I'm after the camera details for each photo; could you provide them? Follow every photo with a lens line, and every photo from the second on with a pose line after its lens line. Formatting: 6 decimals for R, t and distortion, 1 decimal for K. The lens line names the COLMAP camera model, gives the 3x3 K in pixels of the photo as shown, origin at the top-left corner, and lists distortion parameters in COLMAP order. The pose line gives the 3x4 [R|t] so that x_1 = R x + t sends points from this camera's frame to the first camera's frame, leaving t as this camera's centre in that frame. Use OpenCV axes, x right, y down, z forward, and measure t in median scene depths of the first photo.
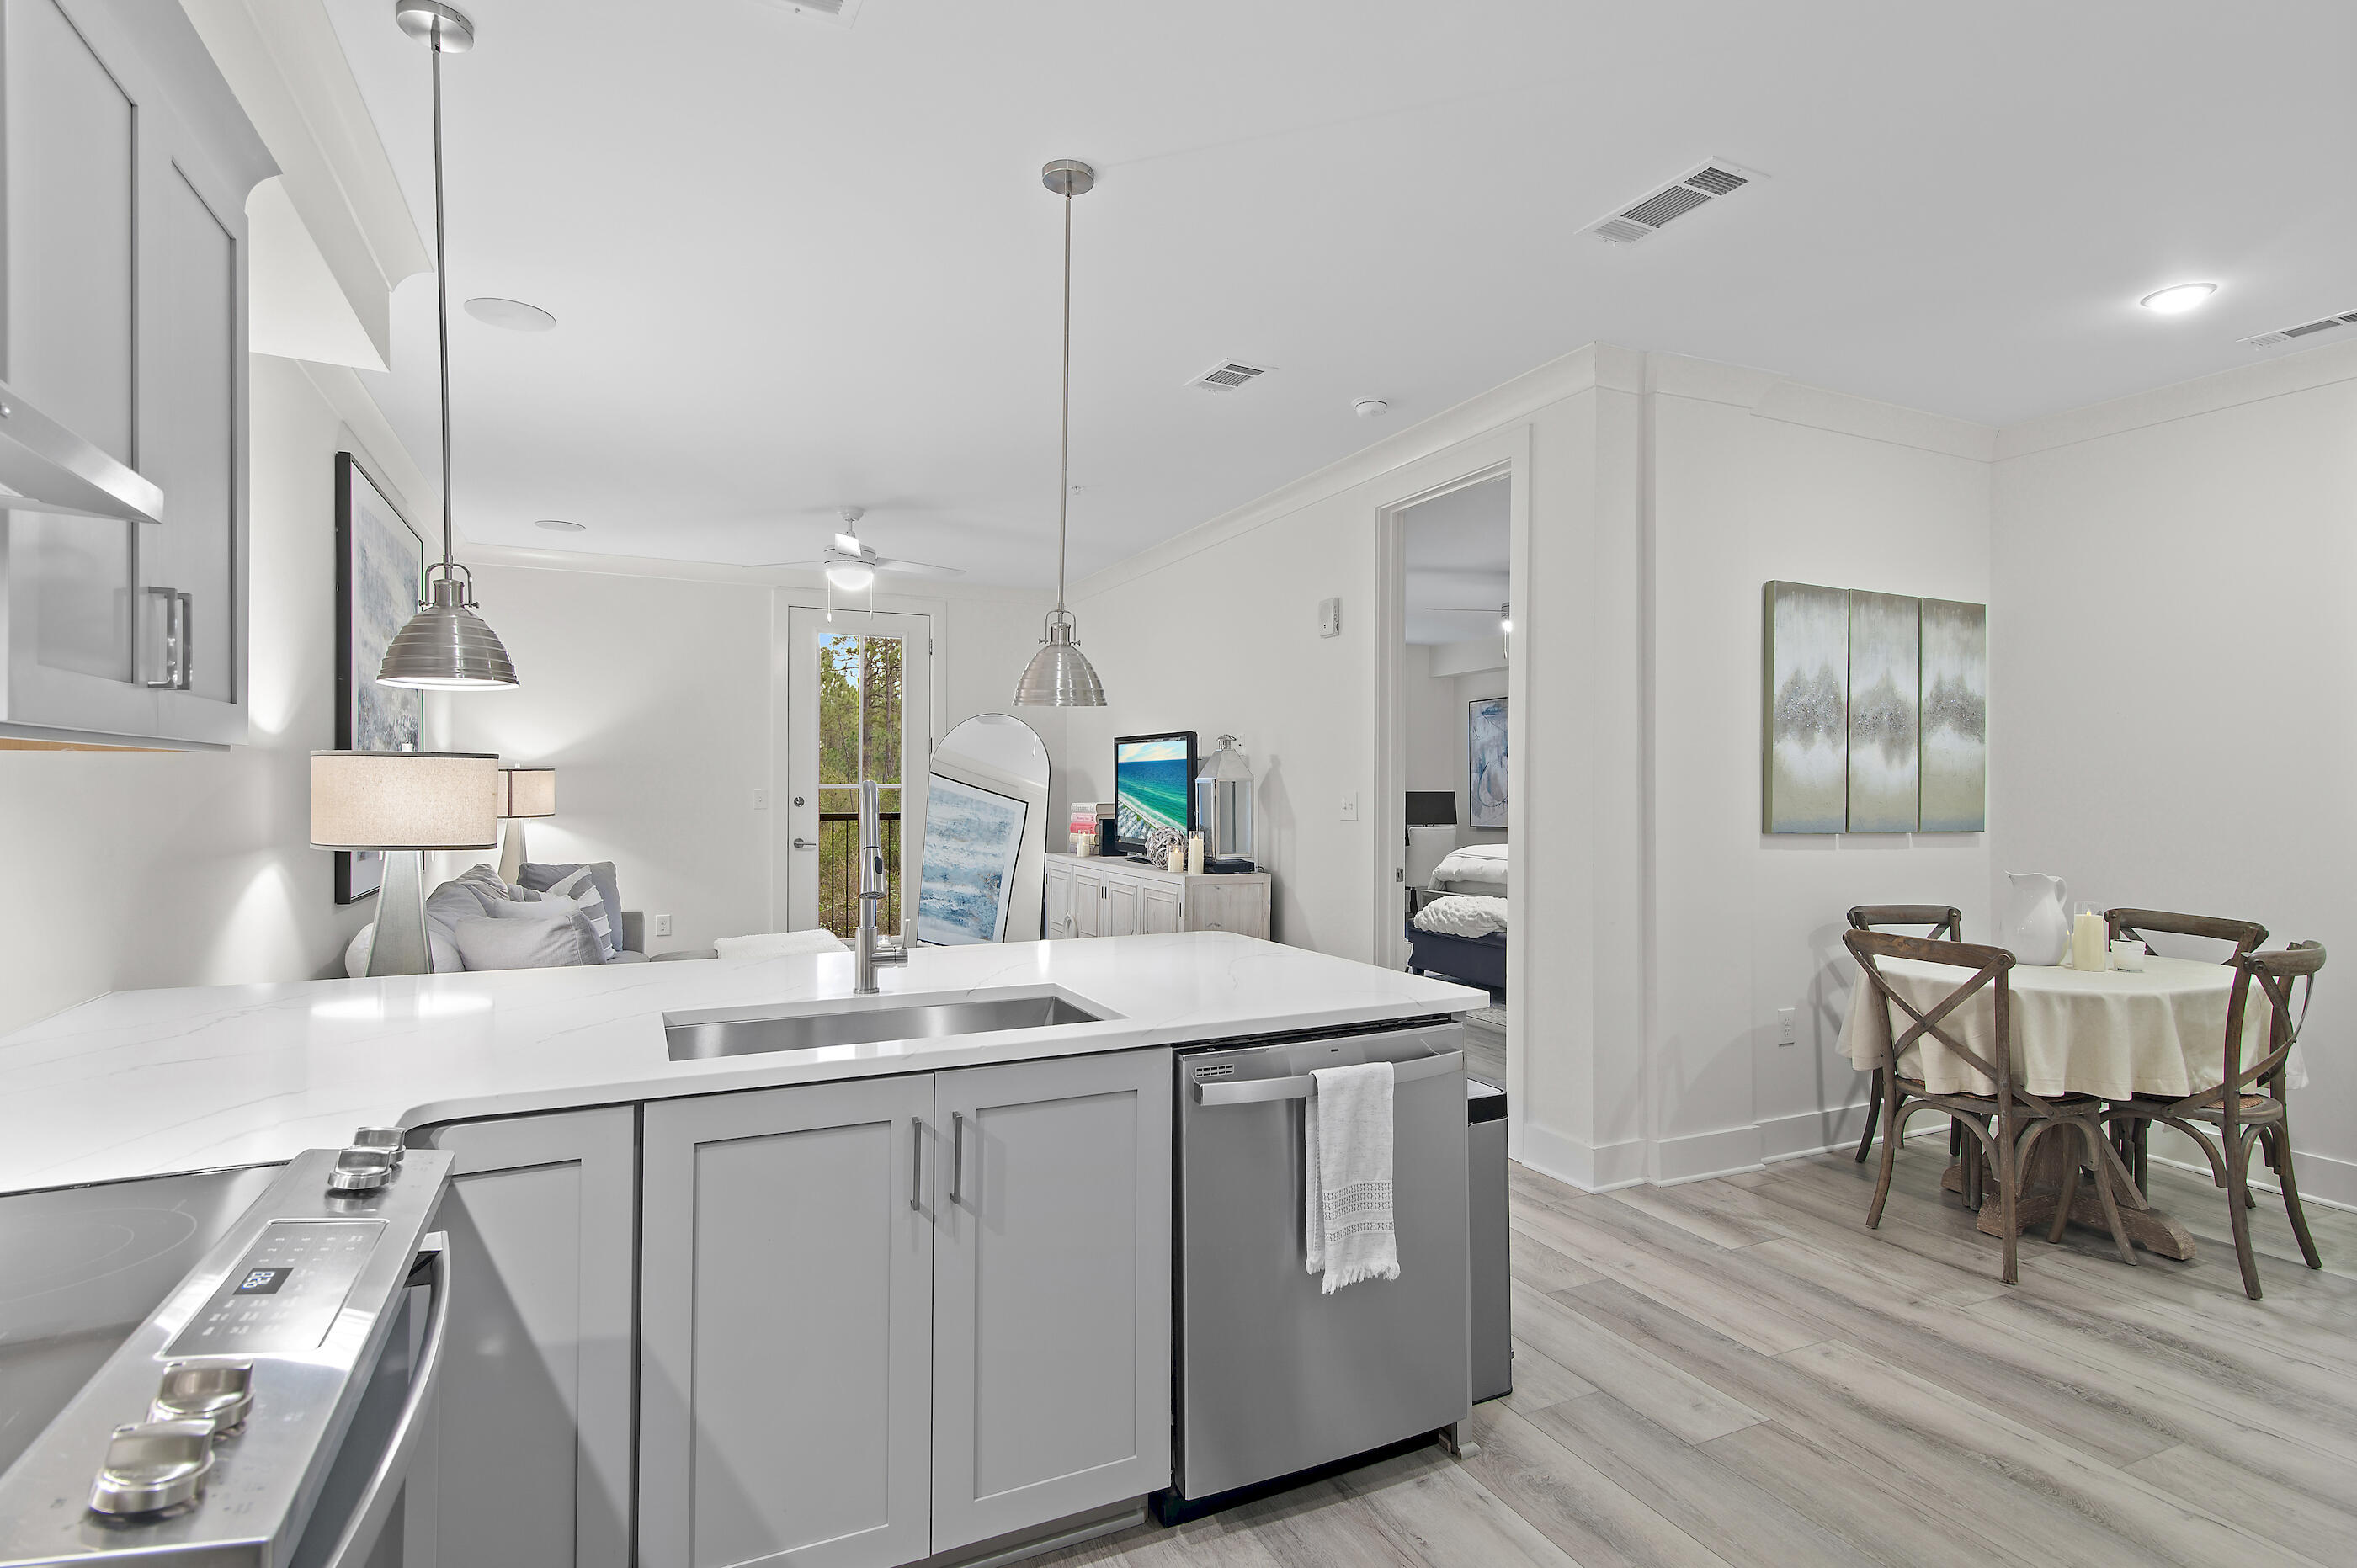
lens RADIAL K [[1158.4, 0, 1177.5], [0, 1158.4, 786.6], [0, 0, 1]] dist [0.010384, 0.003442]
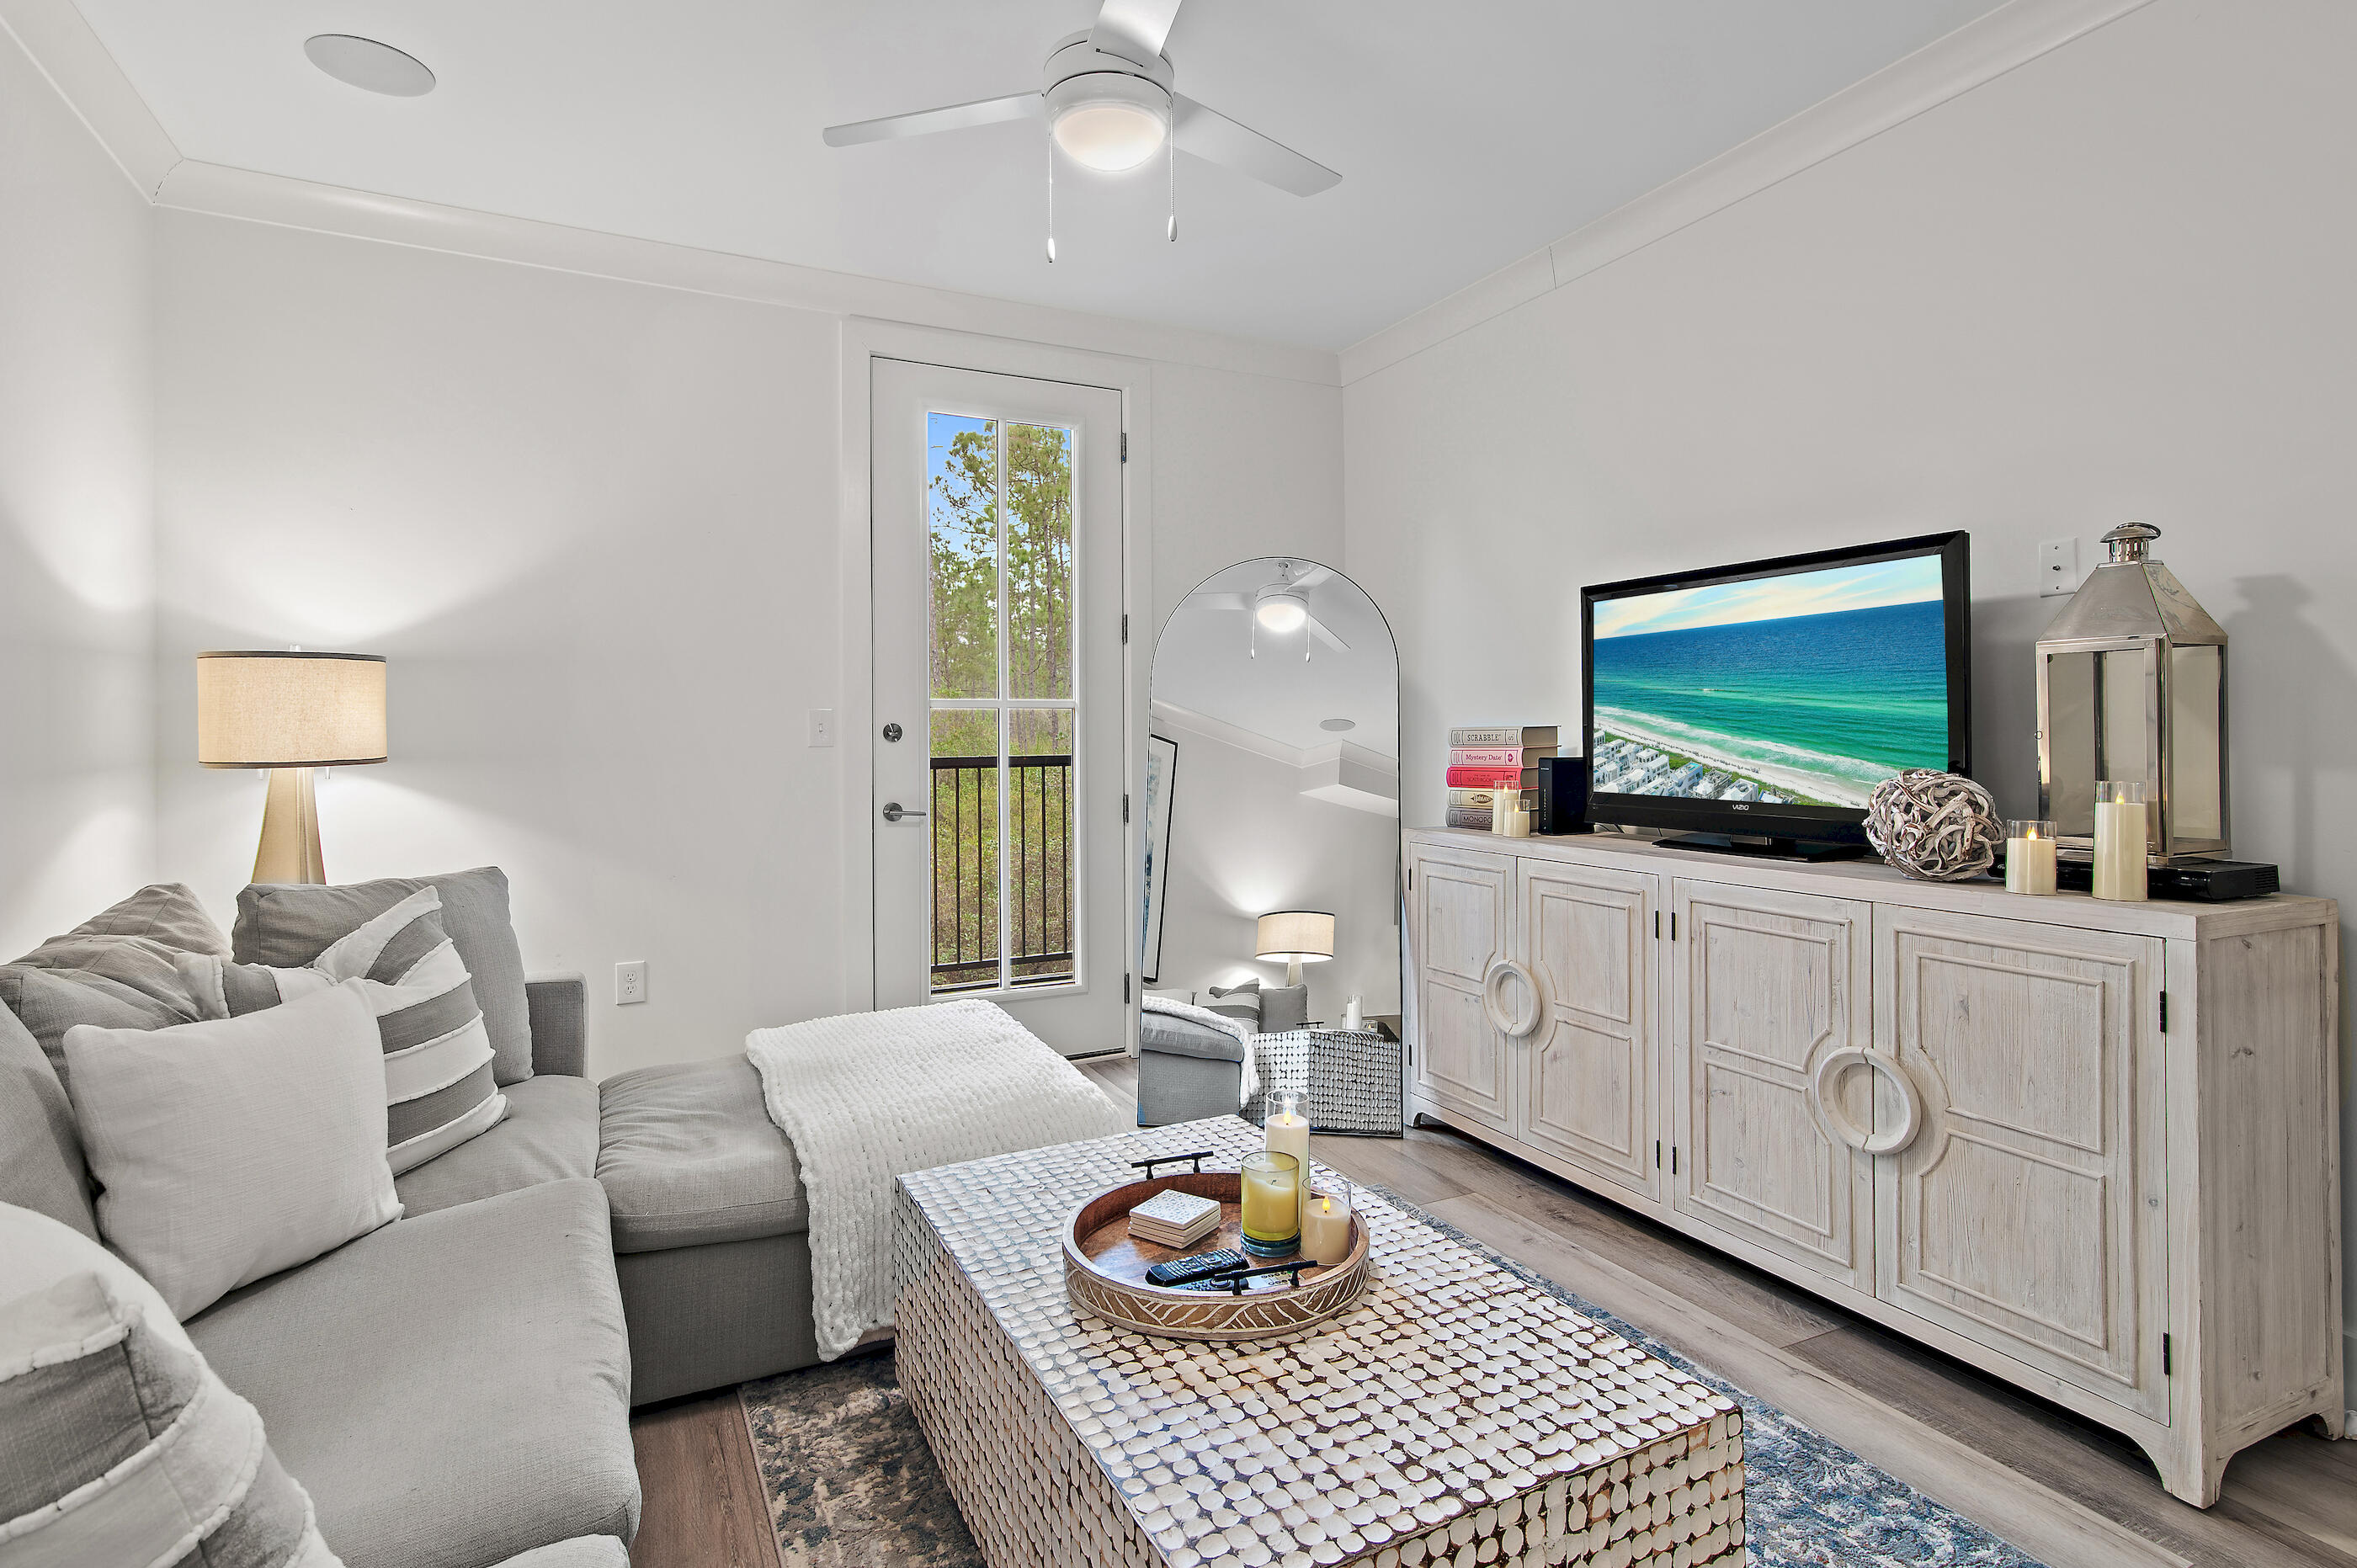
lens RADIAL K [[1158.4, 0, 1214.0], [0, 1158.4, 743.3], [0, 0, 1]] dist [0.010384, 0.003442]
pose [[0.998801, -0.009118, 0.048089, -0.382838], [0.008736, 0.999929, 0.008129, 0.026956], [-0.048159, -0.007699, 0.998810, 0.871536]]
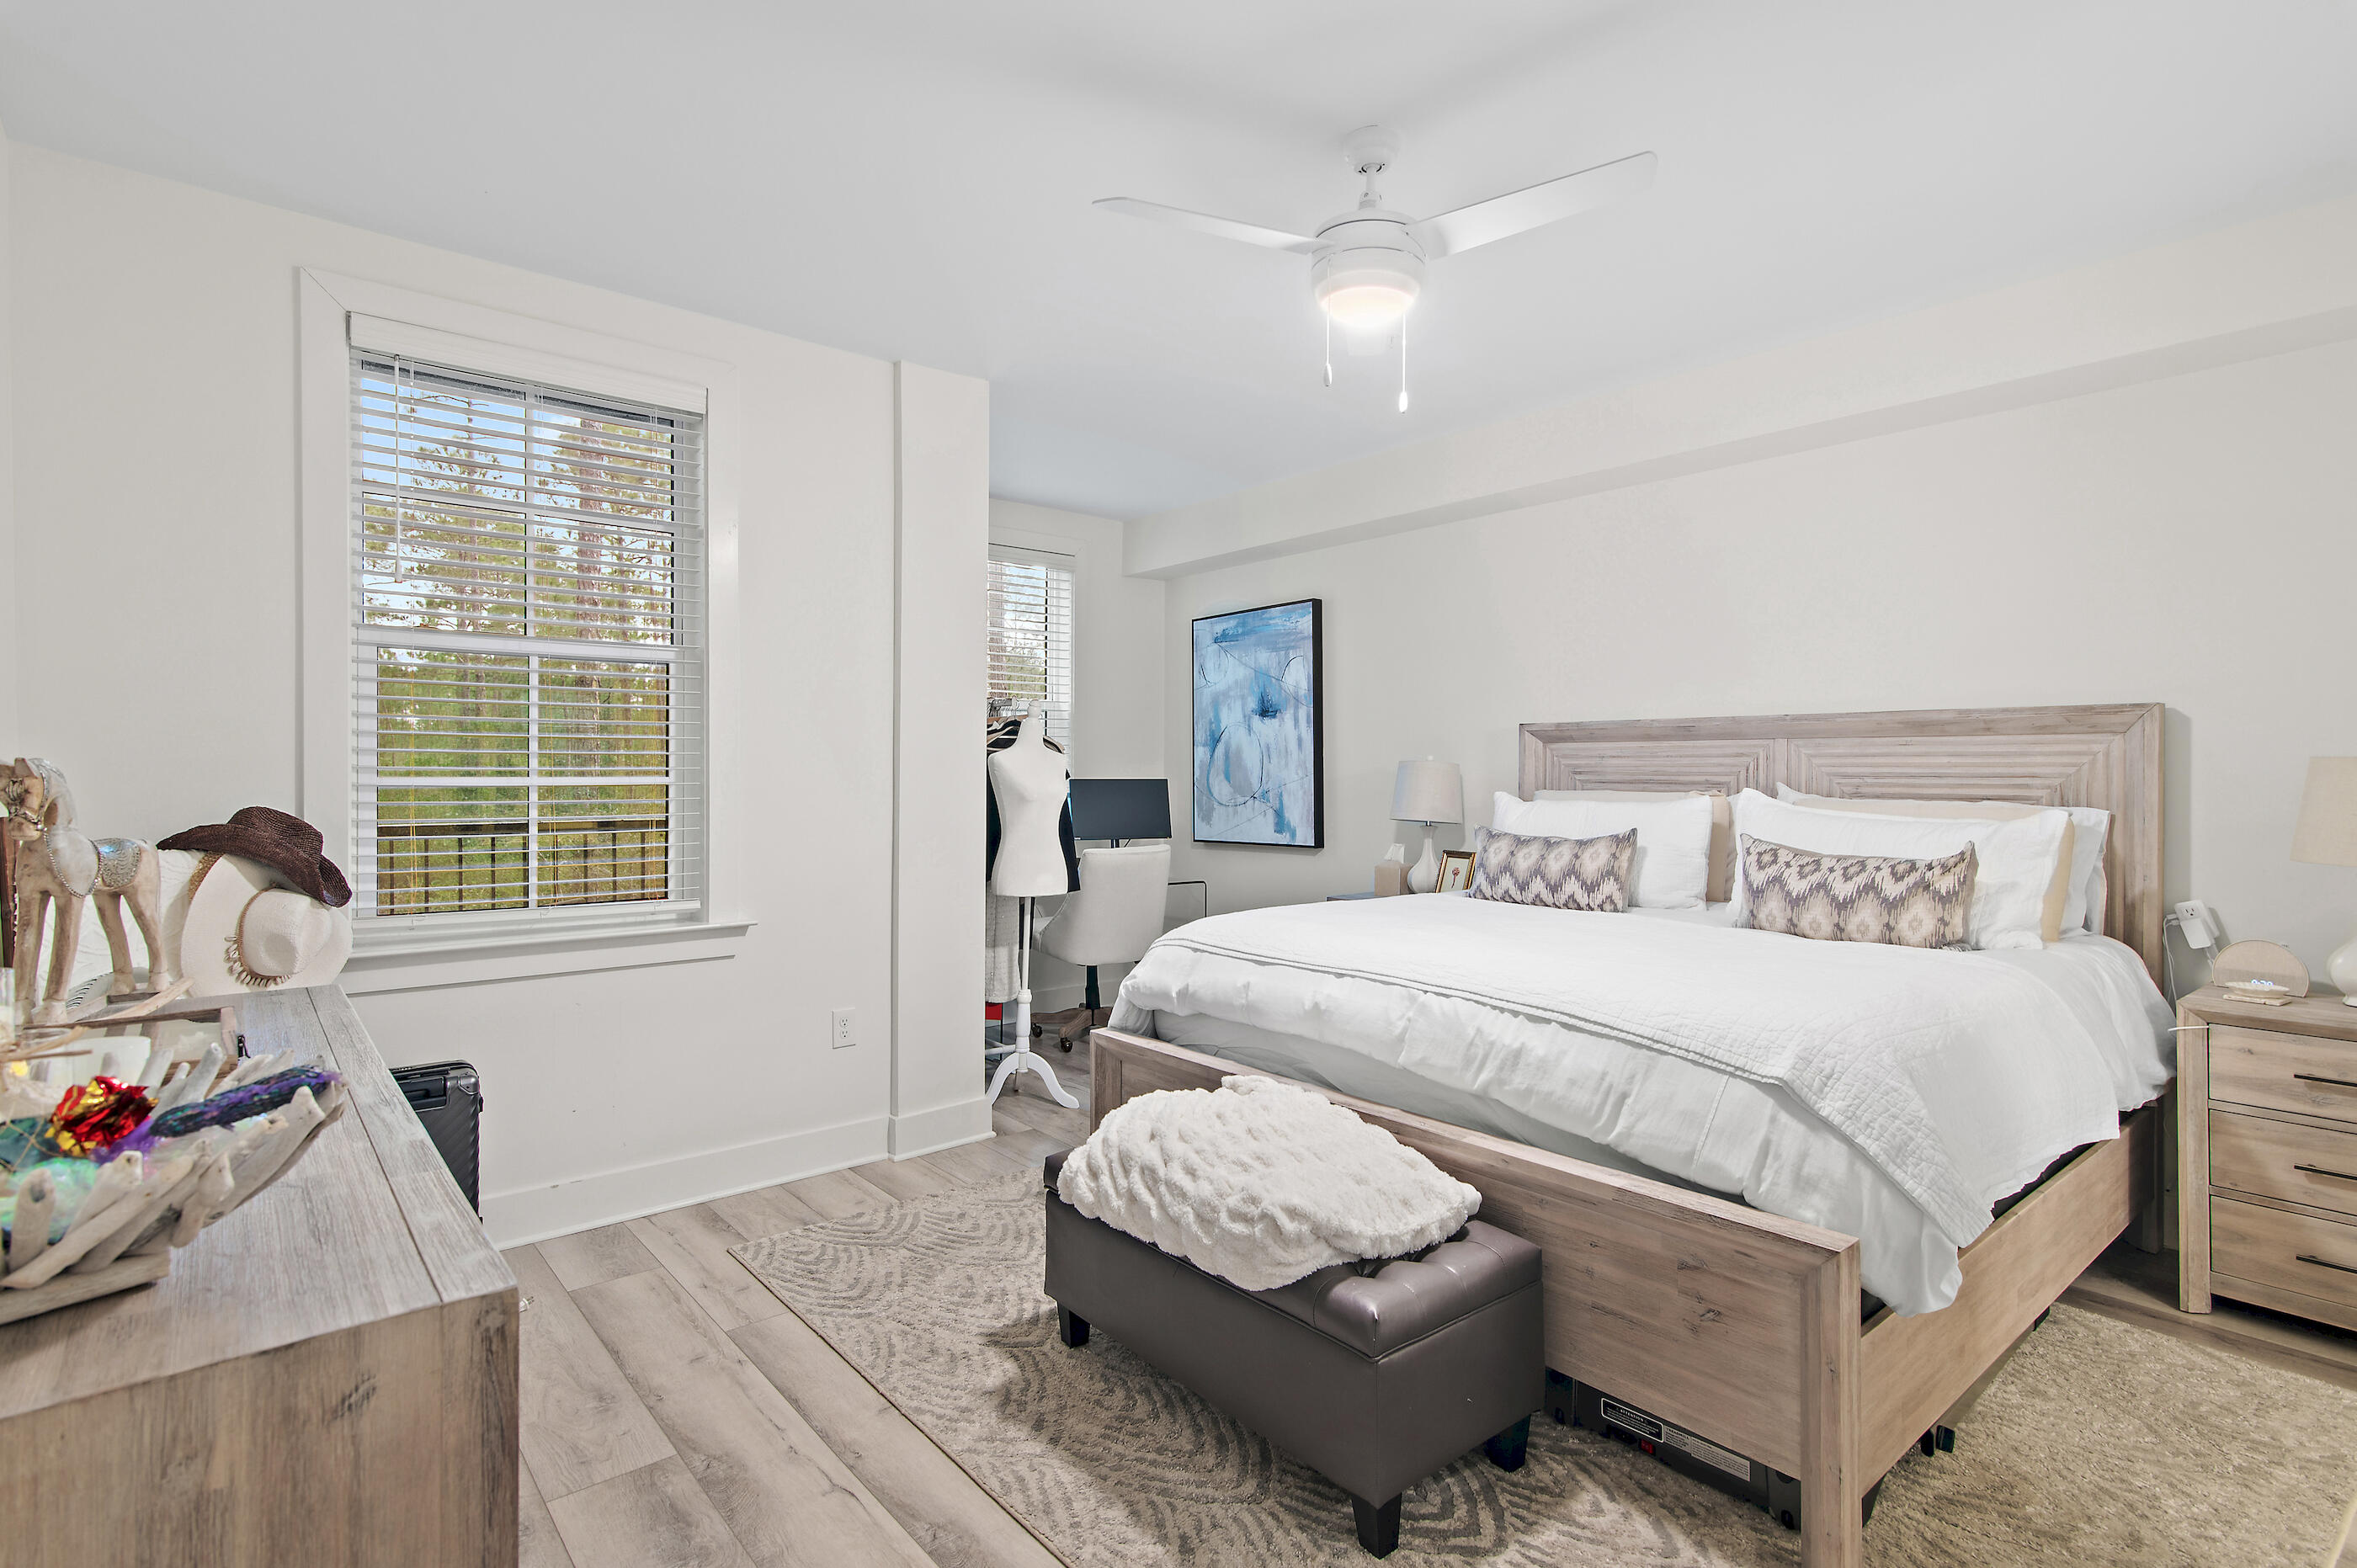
lens RADIAL K [[1158.4, 0, 1174.6], [0, 1158.4, 778.7], [0, 0, 1]] dist [0.010384, 0.003442]
pose [[0.969533, -0.001057, 0.244957, 0.289928], [-0.000366, 0.999983, 0.005767, 0.001951], [-0.244959, -0.005681, 0.969517, 1.256658]]
